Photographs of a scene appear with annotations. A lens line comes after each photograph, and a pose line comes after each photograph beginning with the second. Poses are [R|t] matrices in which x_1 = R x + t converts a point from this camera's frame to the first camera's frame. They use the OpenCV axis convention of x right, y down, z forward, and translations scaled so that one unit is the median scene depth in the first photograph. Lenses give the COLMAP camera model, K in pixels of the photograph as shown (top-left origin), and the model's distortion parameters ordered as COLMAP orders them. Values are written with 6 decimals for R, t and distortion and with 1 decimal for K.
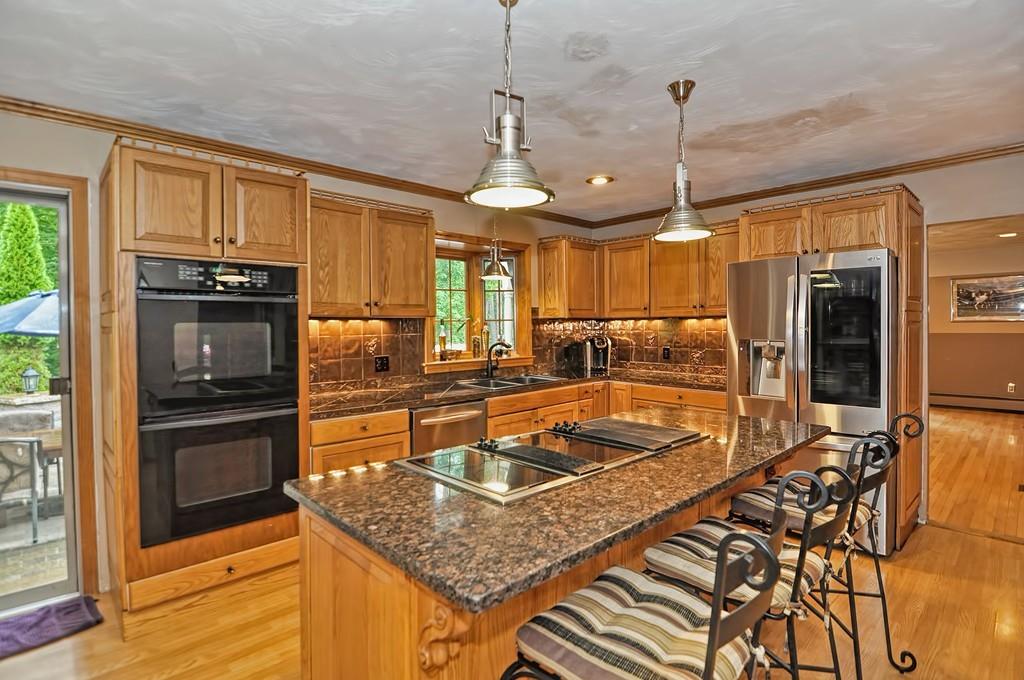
lens RADIAL K [[494.1, 0, 510.5], [0, 494.1, 336.1], [0, 0, 1]] dist [-0.011436, -0.002300]
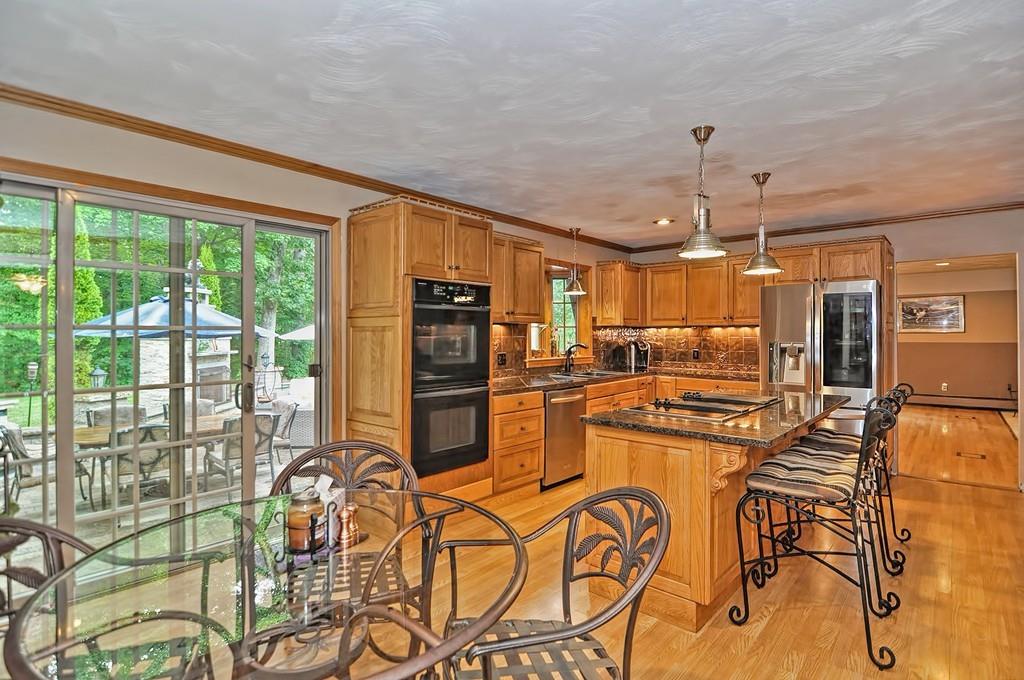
lens RADIAL K [[494.1, 0, 513.3], [0, 494.1, 336.1], [0, 0, 1]] dist [-0.011436, -0.002300]
pose [[0.996187, 0.009087, 0.086773, -0.332888], [-0.007463, 0.999791, -0.019023, 0.019564], [-0.086928, 0.018303, 0.996046, -0.278148]]
